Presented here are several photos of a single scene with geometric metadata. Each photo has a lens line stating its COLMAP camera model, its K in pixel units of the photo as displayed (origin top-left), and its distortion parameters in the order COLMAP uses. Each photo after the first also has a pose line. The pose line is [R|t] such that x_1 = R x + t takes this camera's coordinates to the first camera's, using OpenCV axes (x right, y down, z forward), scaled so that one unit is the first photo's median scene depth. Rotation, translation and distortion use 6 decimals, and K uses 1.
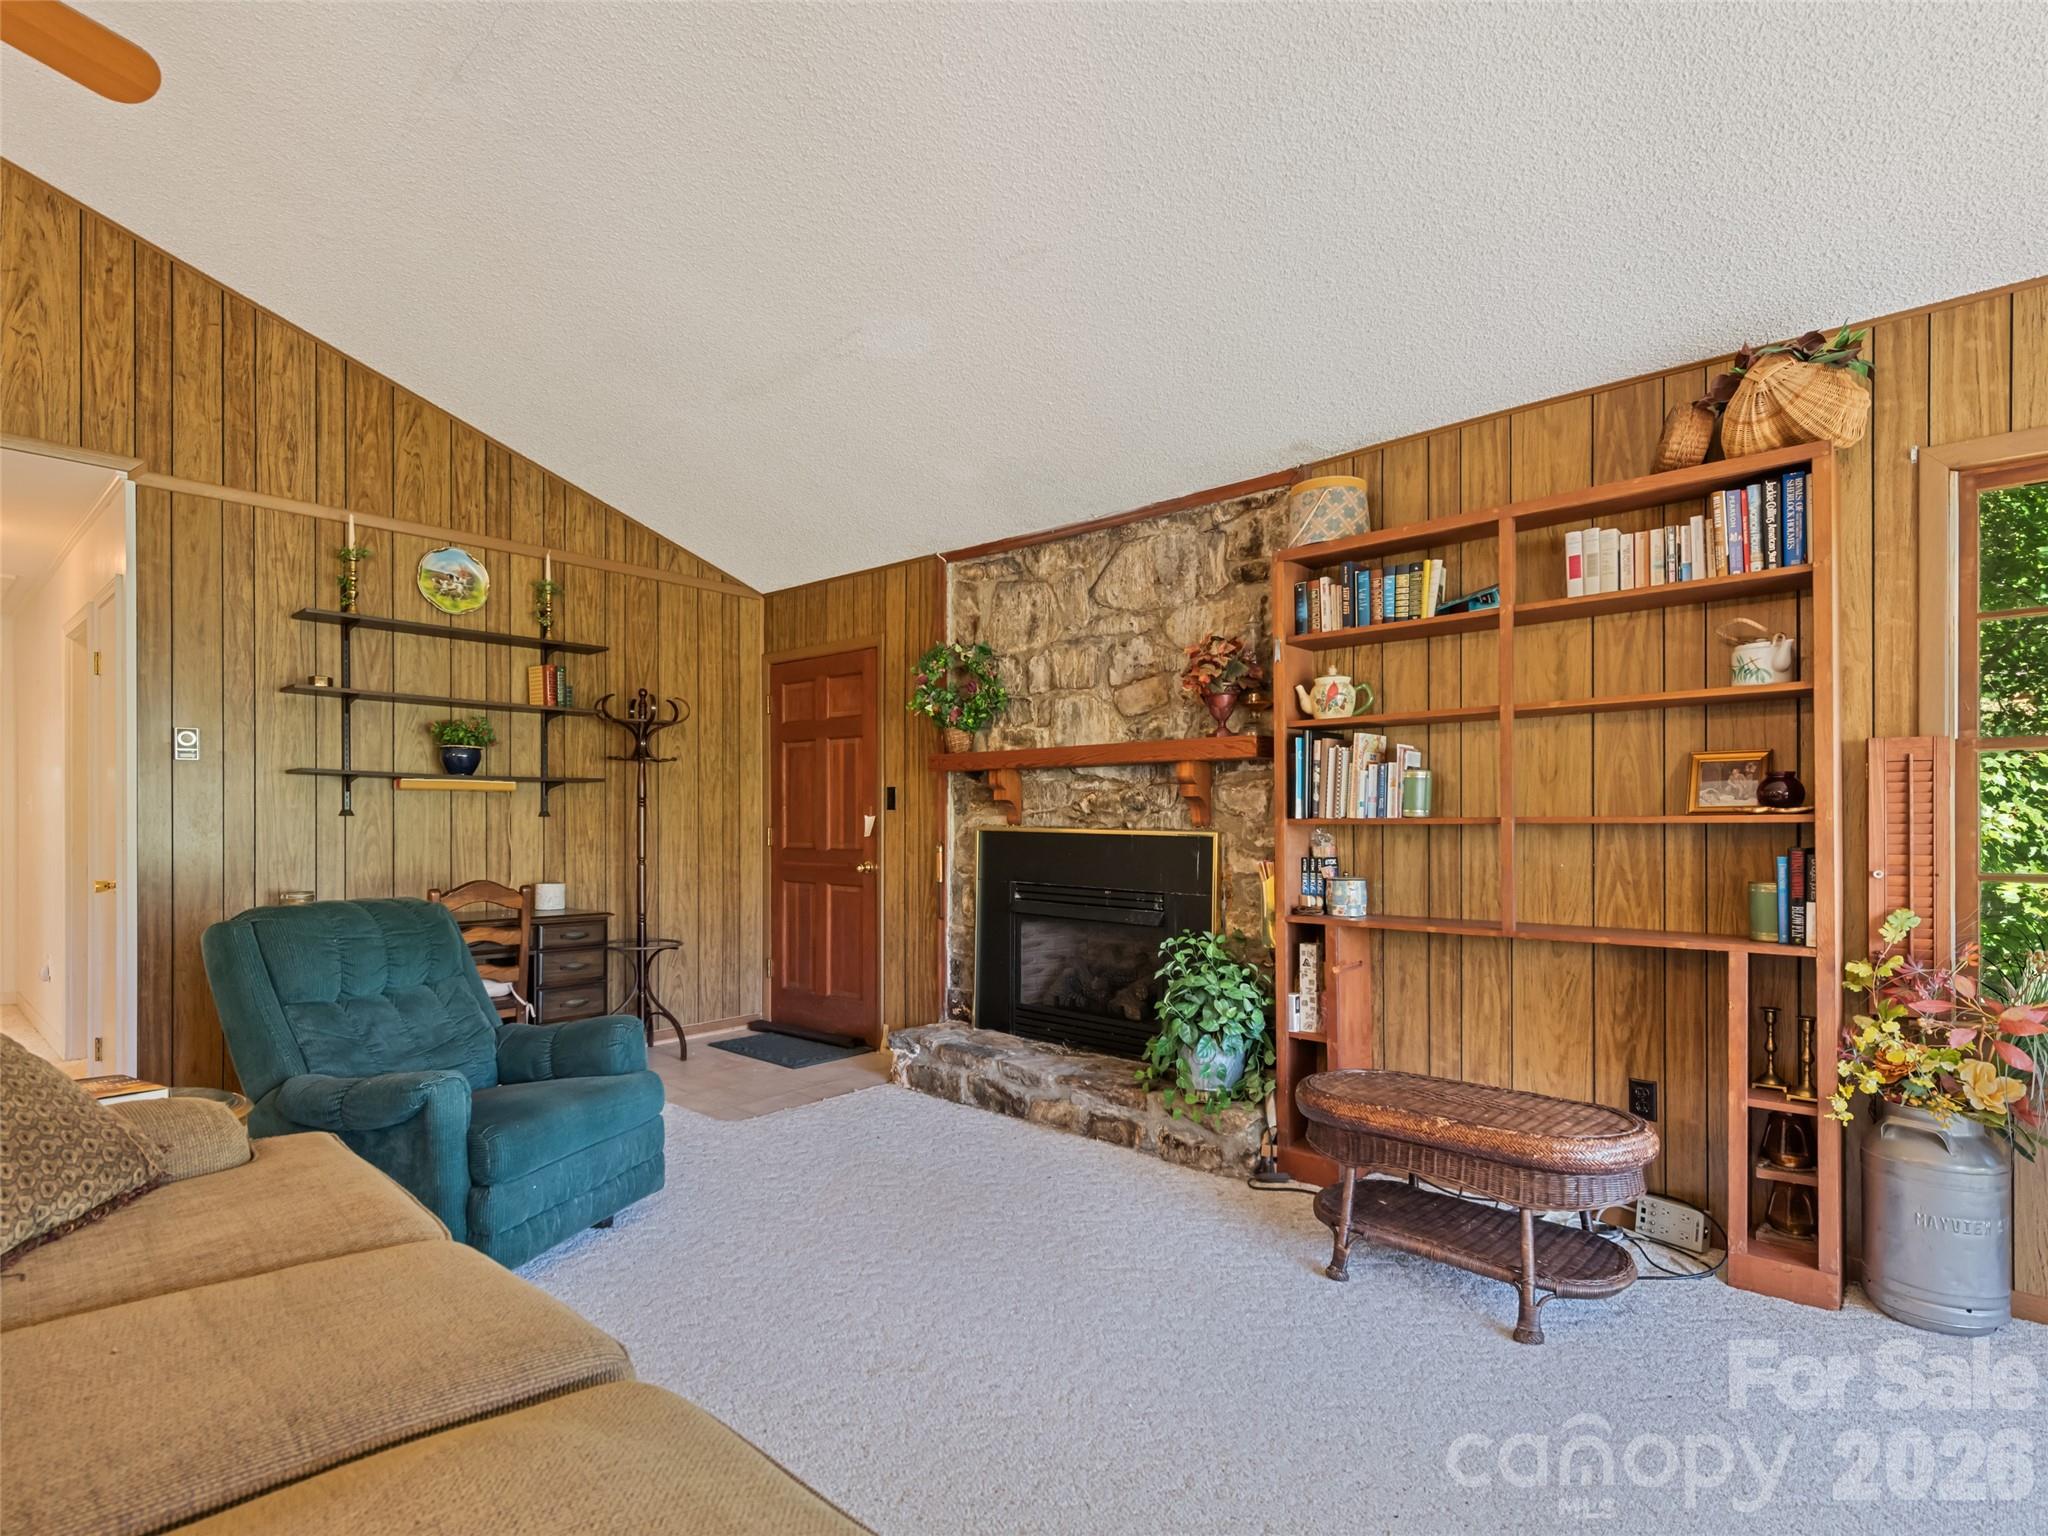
lens RADIAL K [[1035.4, 0, 1009.0], [0, 1035.4, 816.7], [0, 0, 1]] dist [0.018312, -0.002069]
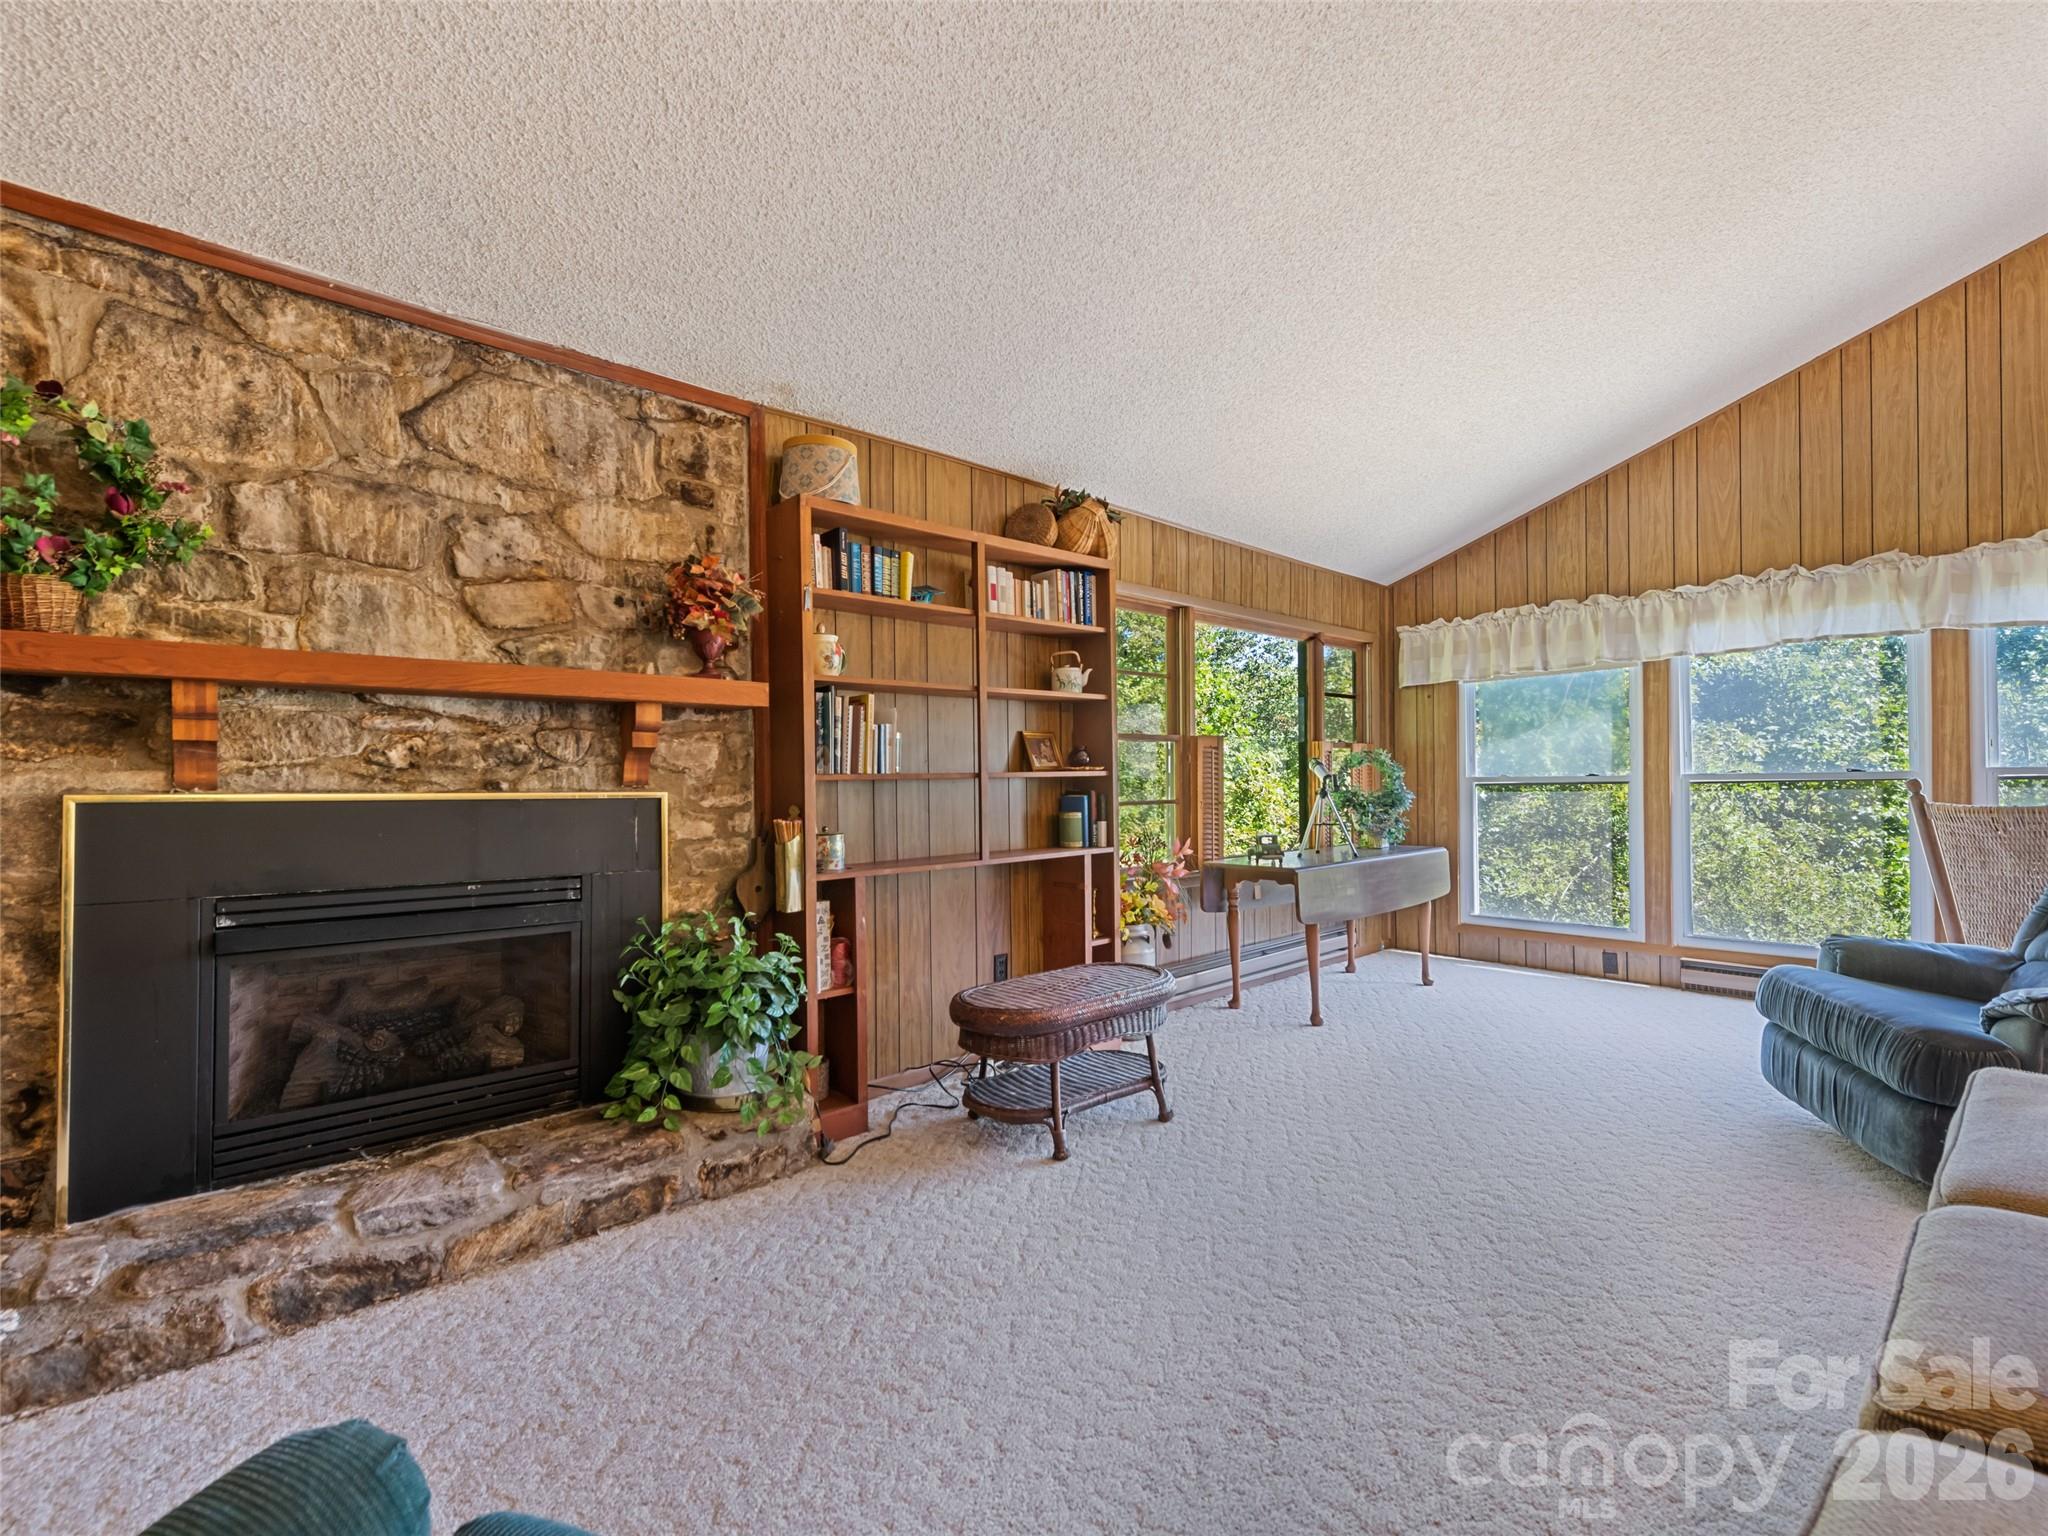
lens RADIAL K [[906.5, 0, 1056.0], [0, 906.5, 772.6], [0, 0, 1]] dist [0.010765, -0.001634]
pose [[0.083405, 0.008162, 0.996482, -0.458483], [0.008111, 0.999928, -0.008869, 0.007955], [-0.996483, 0.008822, 0.083332, 0.581809]]
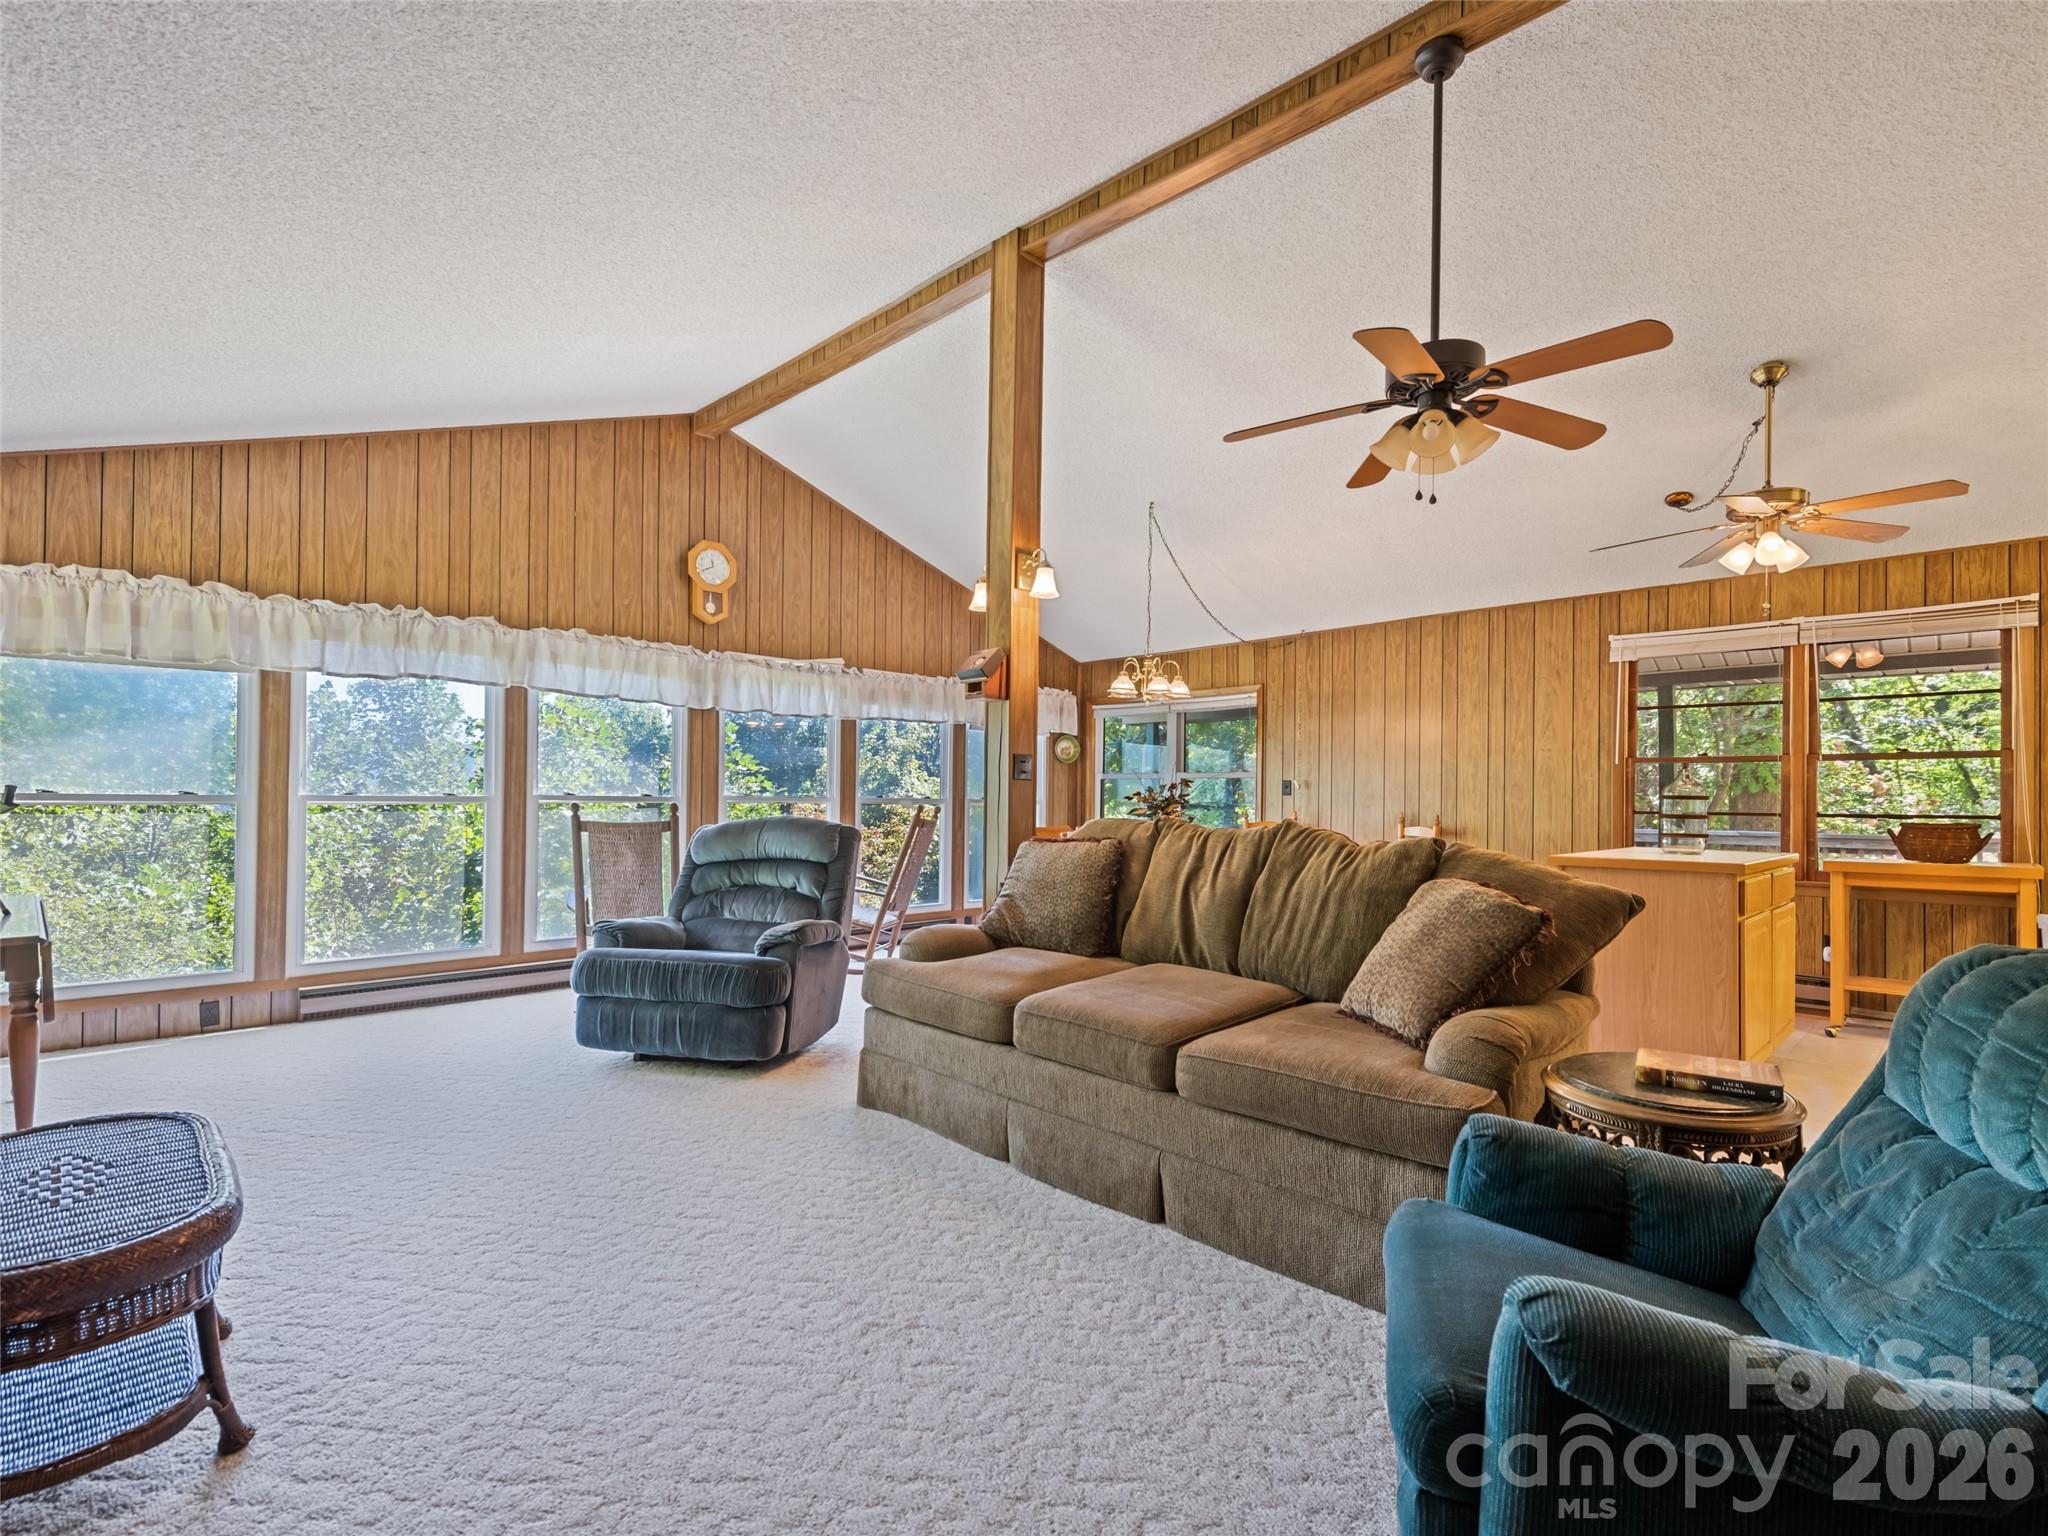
lens RADIAL K [[966.1, 0, 1012.2], [0, 966.1, 805.1], [0, 0, 1]] dist [-0.001509, 0.000328]
pose [[-0.998943, -0.008074, 0.045247, -0.140650], [-0.008123, 0.999967, -0.000912, 0.012313], [-0.045238, -0.001278, -0.998975, 1.021727]]
